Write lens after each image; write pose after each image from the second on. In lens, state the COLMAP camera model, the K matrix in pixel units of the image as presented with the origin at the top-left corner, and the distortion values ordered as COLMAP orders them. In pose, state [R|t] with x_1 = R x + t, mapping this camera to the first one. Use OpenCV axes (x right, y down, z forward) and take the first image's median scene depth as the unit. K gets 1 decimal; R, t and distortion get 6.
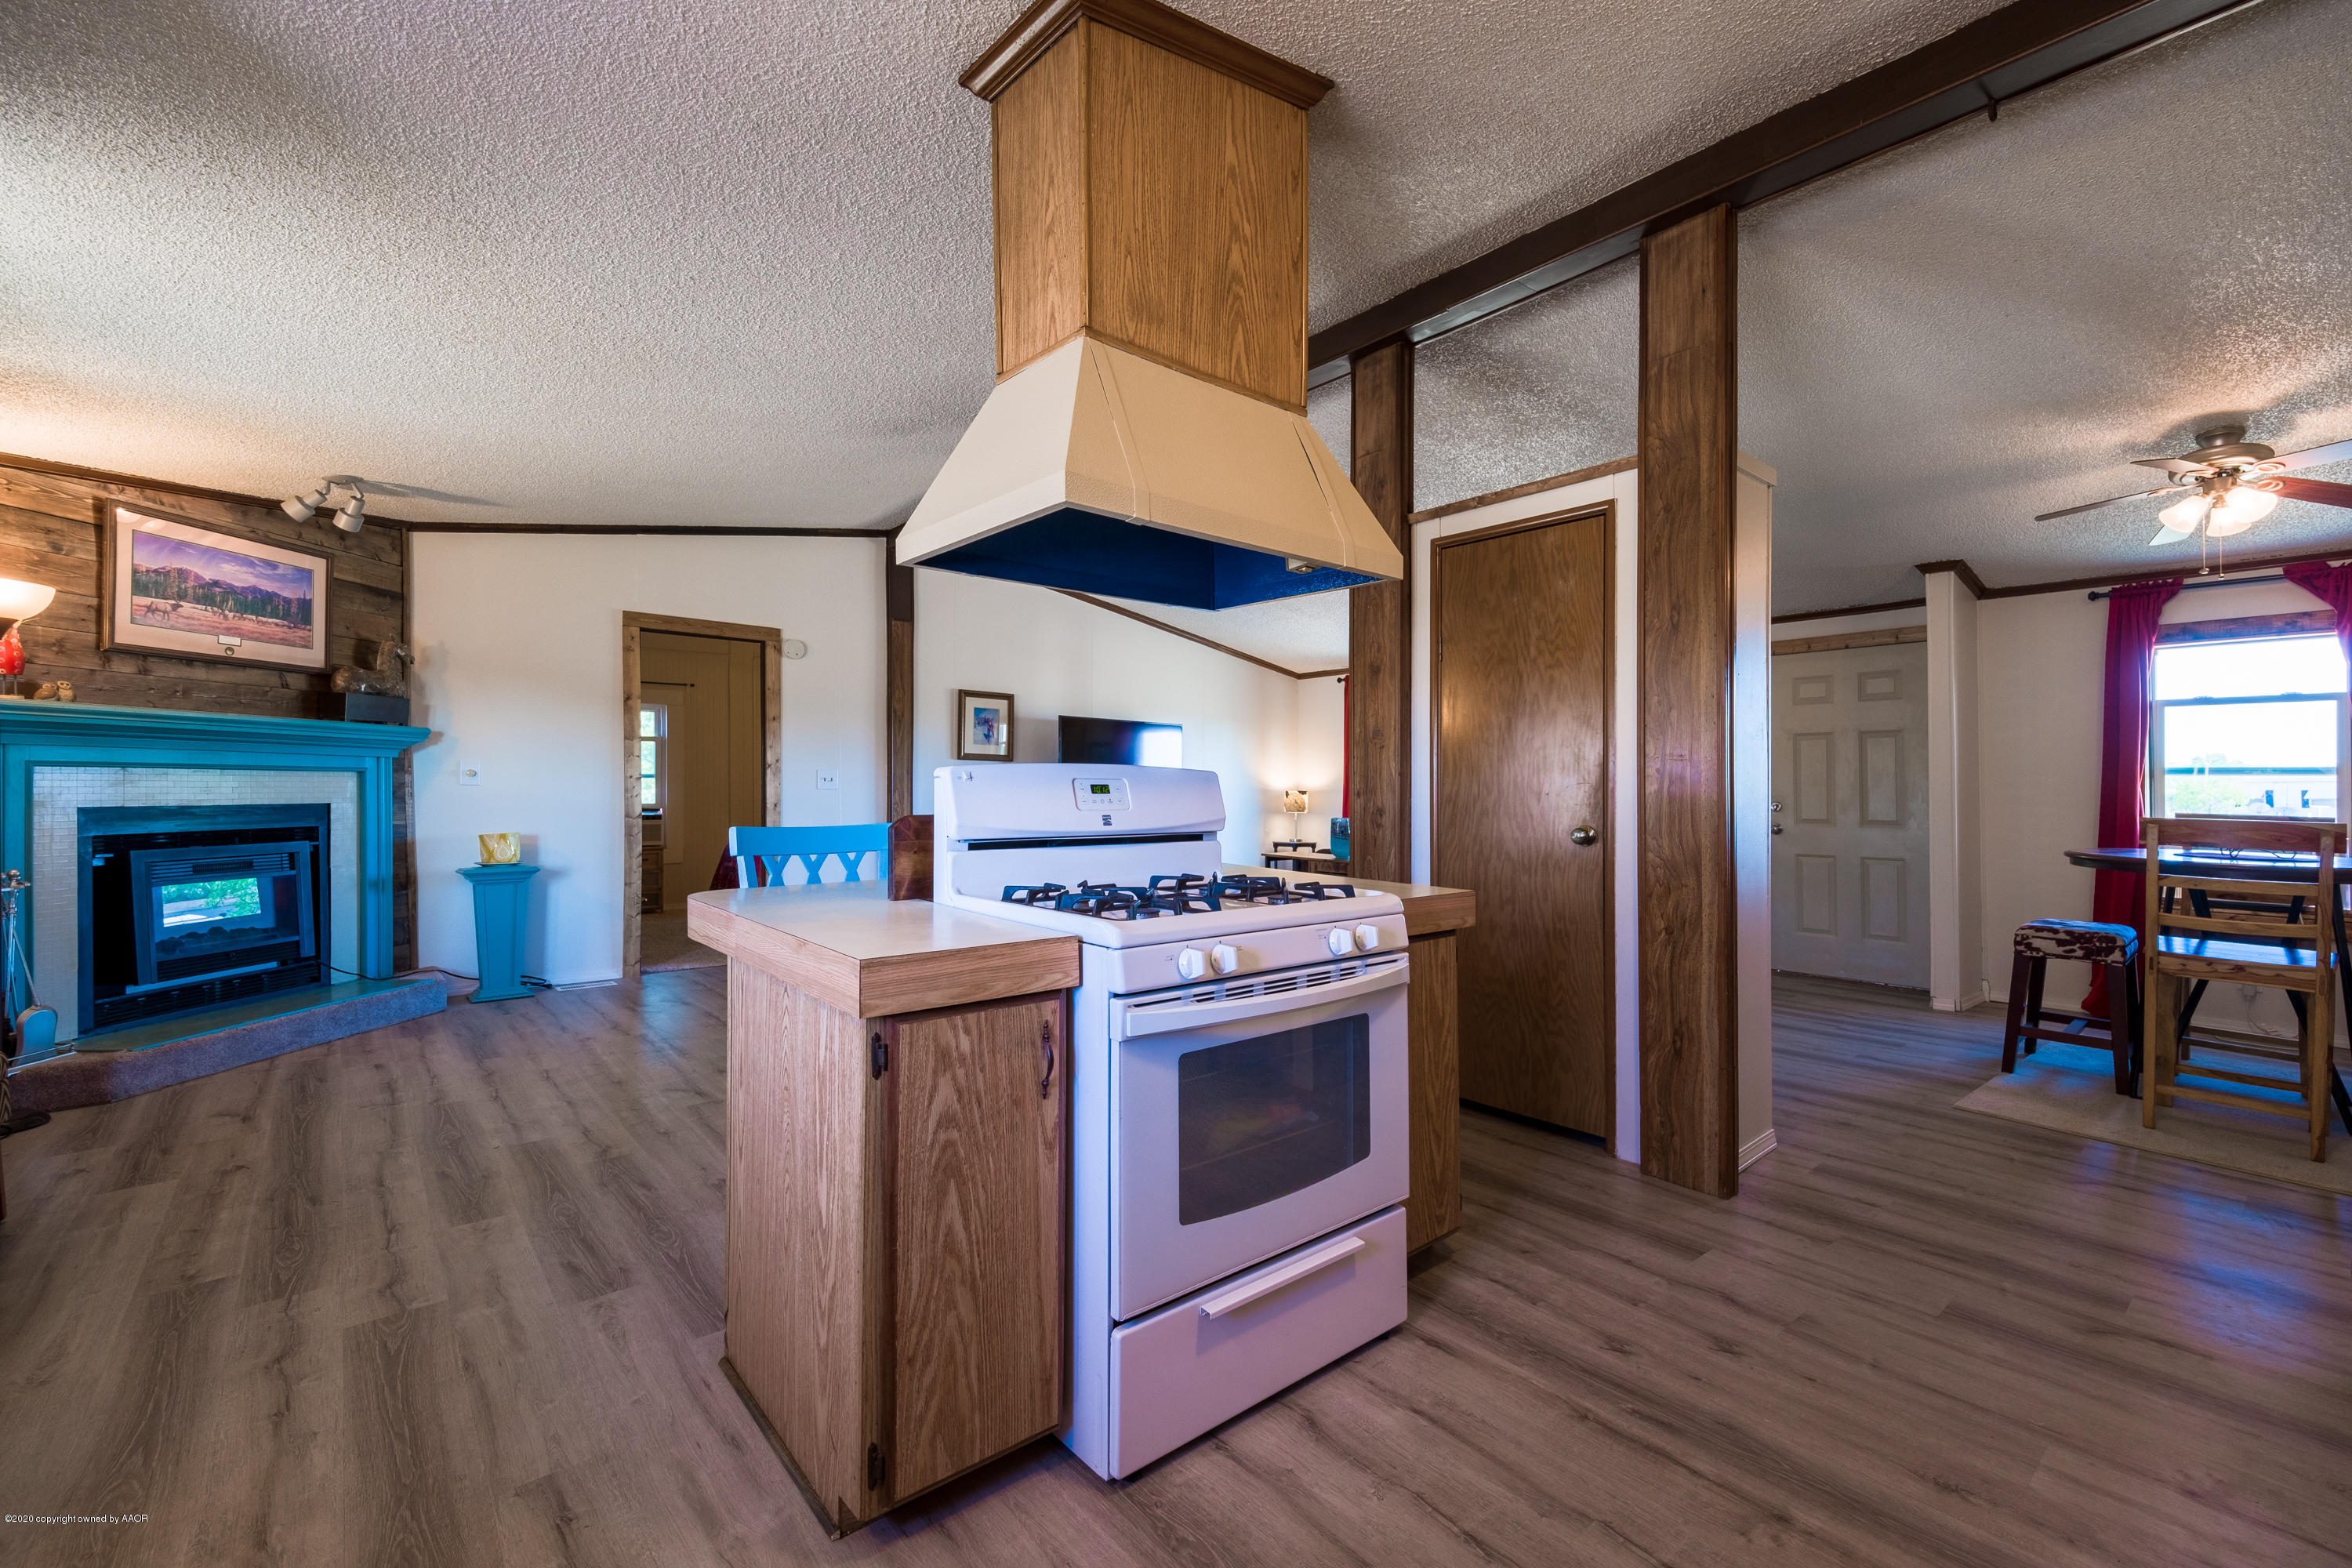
lens RADIAL K [[990.1, 0, 1181.4], [0, 990.1, 779.2], [0, 0, 1]] dist [0.006008, -0.003406]
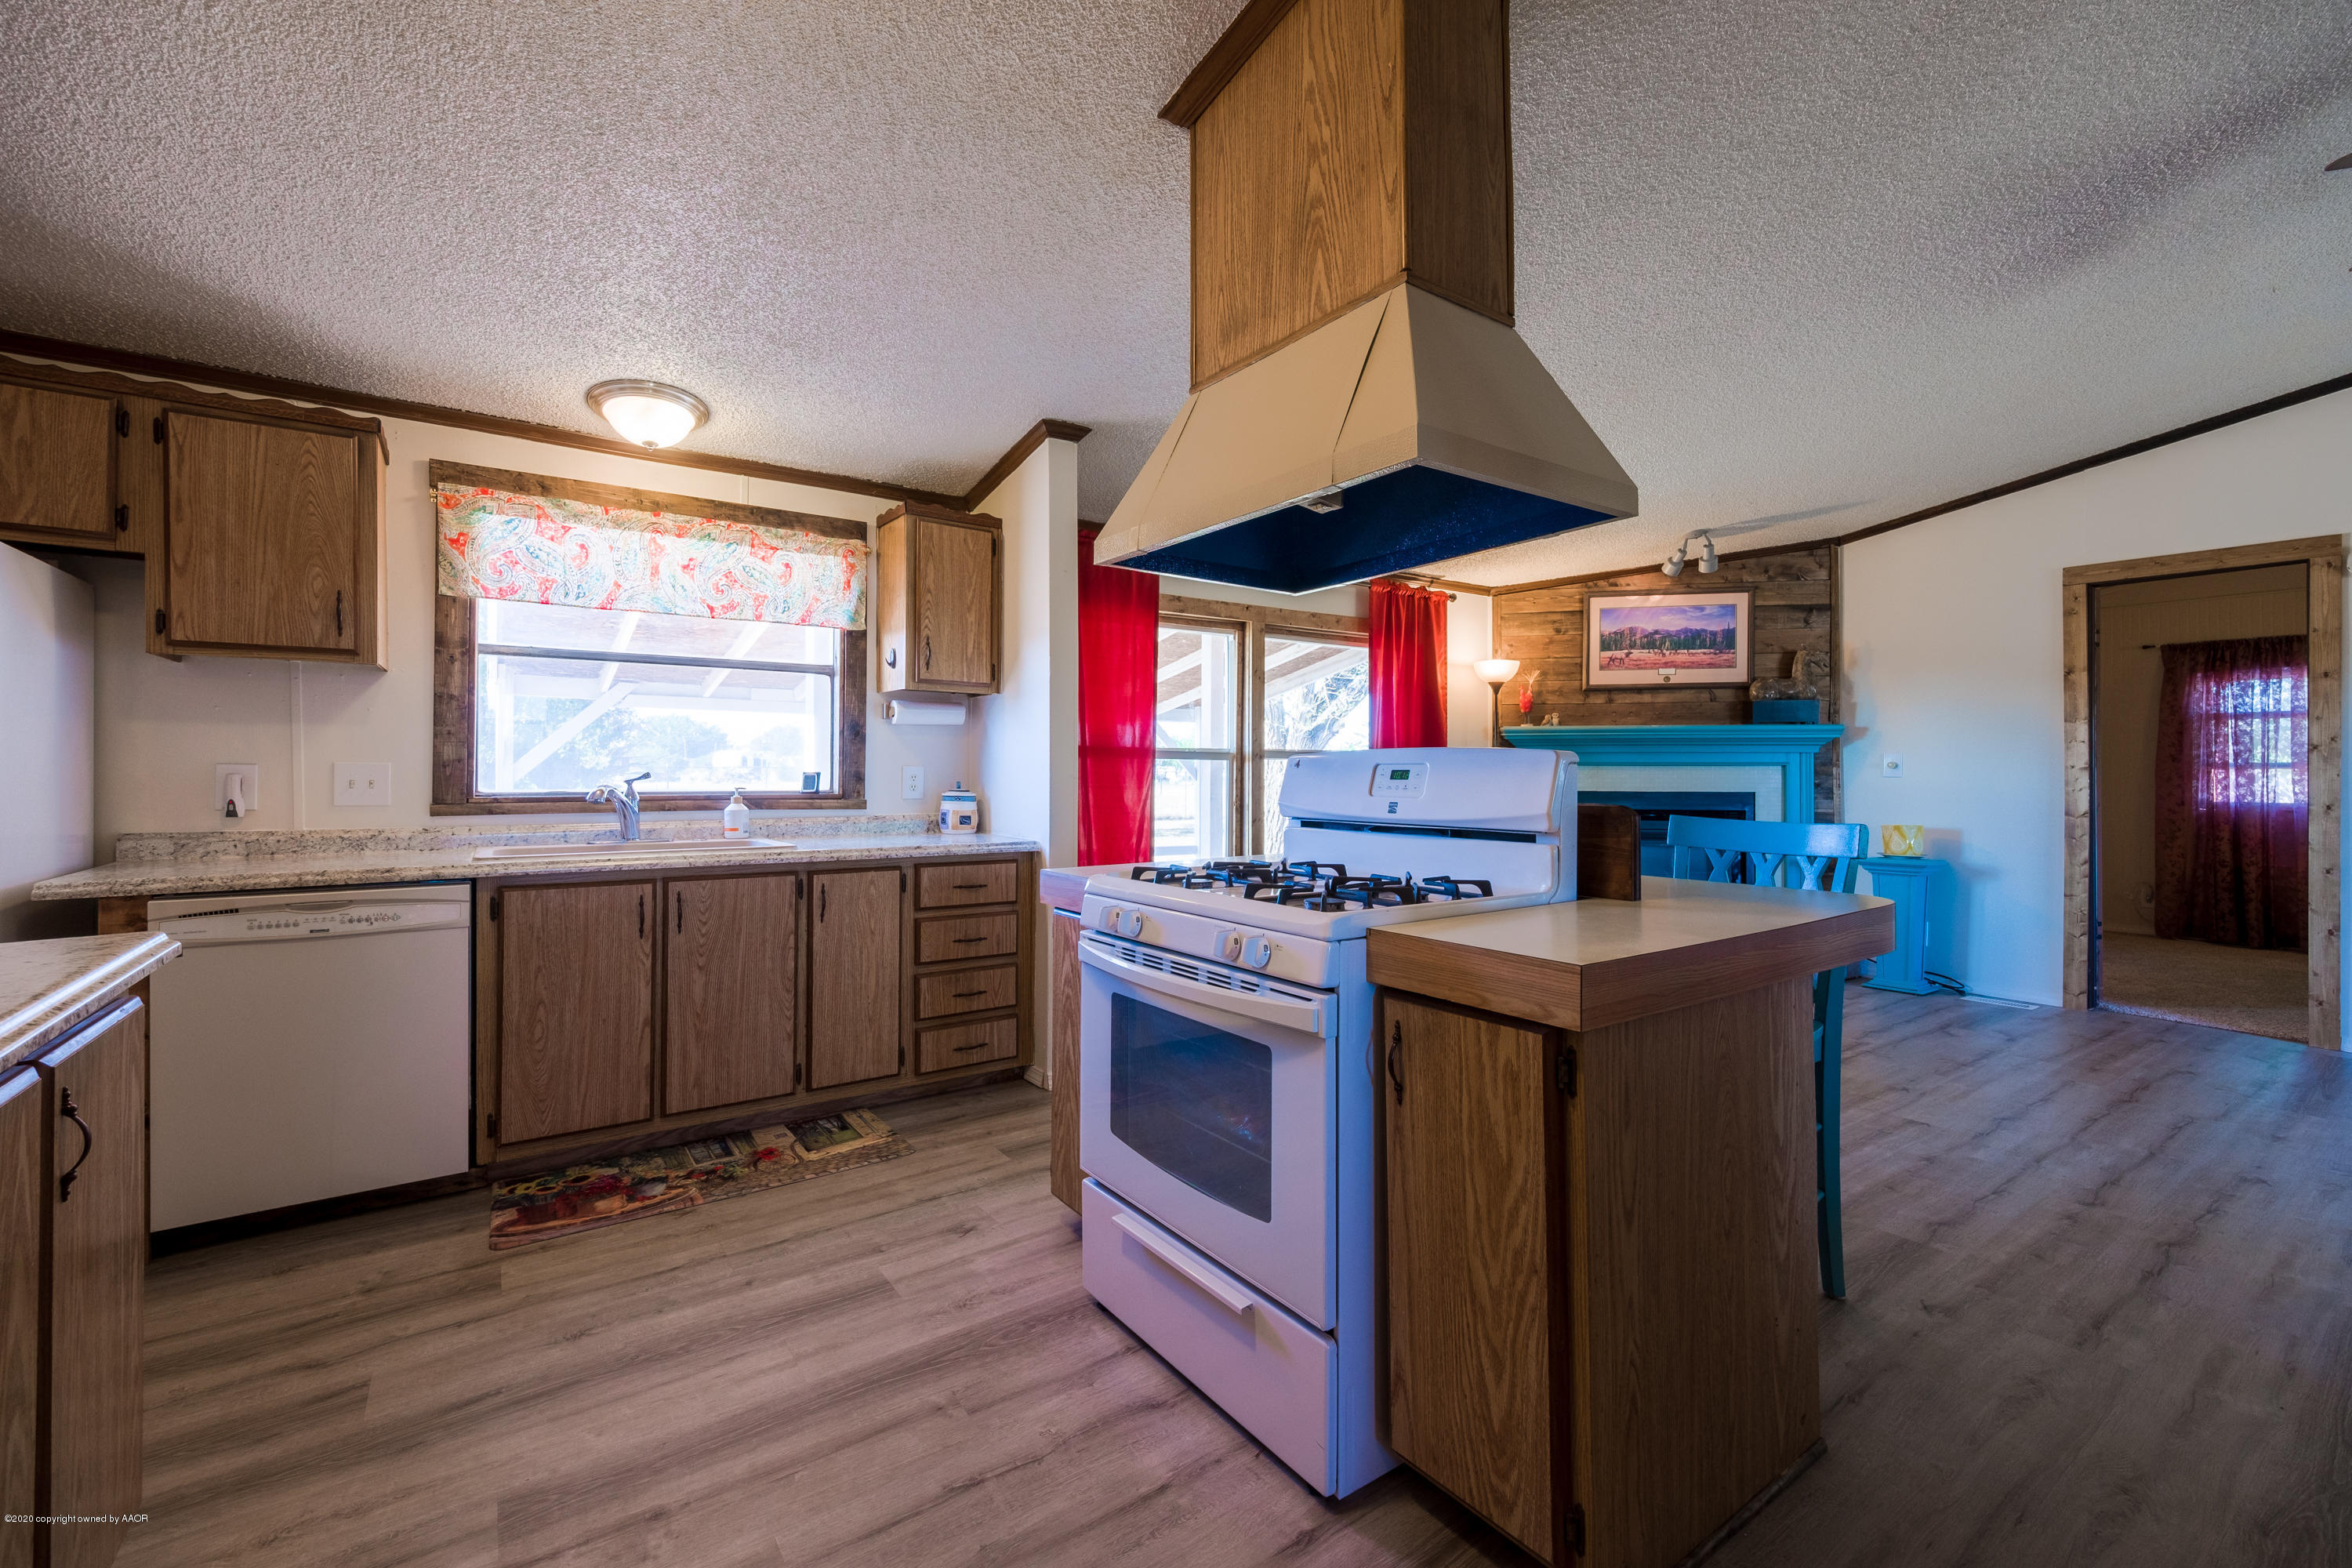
lens RADIAL K [[990.1, 0, 1188.8], [0, 990.1, 783.6], [0, 0, 1]] dist [0.006008, -0.003406]
pose [[-0.087066, 0.003176, -0.996197, 0.467831], [0.004970, 0.999984, 0.002753, 0.007891], [0.996190, -0.004711, -0.087080, 0.469156]]
